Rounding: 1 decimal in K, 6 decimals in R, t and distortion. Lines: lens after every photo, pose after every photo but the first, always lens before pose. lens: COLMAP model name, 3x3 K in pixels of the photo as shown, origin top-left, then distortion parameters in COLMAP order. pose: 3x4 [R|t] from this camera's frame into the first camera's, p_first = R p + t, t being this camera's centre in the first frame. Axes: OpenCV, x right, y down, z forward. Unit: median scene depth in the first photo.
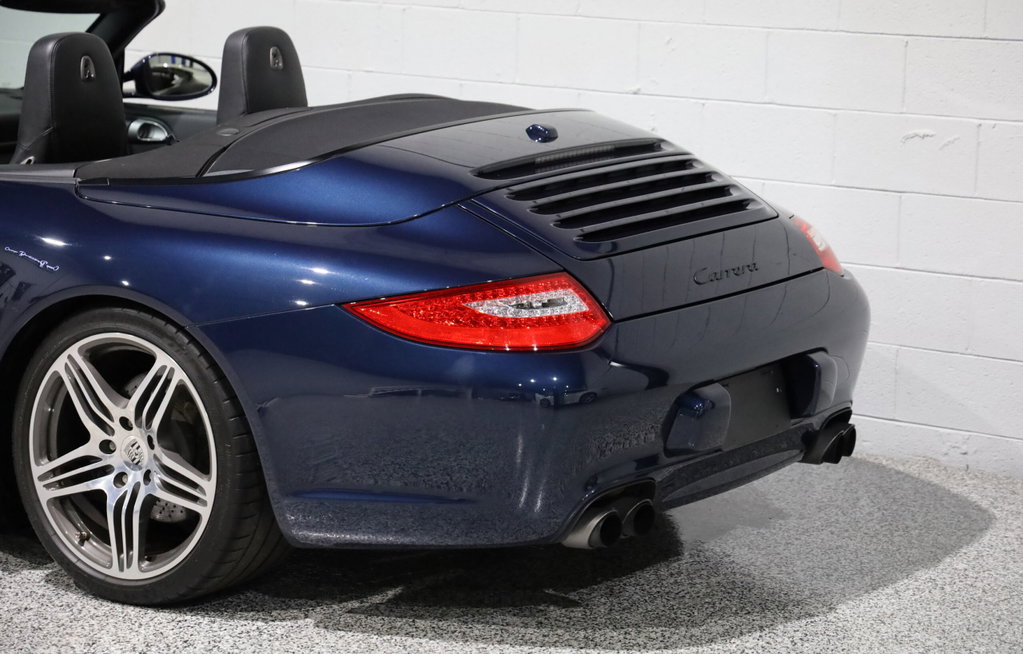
lens RADIAL K [[2992.7, 0, 511.5], [0, 2992.7, 327.0], [0, 0, 1]] dist [0.584976, -0.207375]
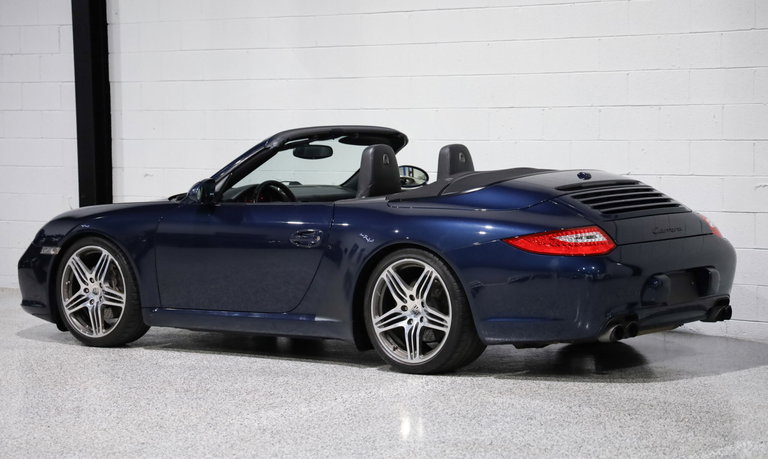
lens RADIAL K [[2217.2, 0, 384.0], [0, 2217.2, 229.5], [0, 0, 1]] dist [0.648742, -0.151523]
pose [[0.996756, -0.027574, -0.075614, -0.015667], [0.019135, 0.993731, -0.110147, 0.171688], [0.078177, 0.108343, 0.991035, -0.747343]]
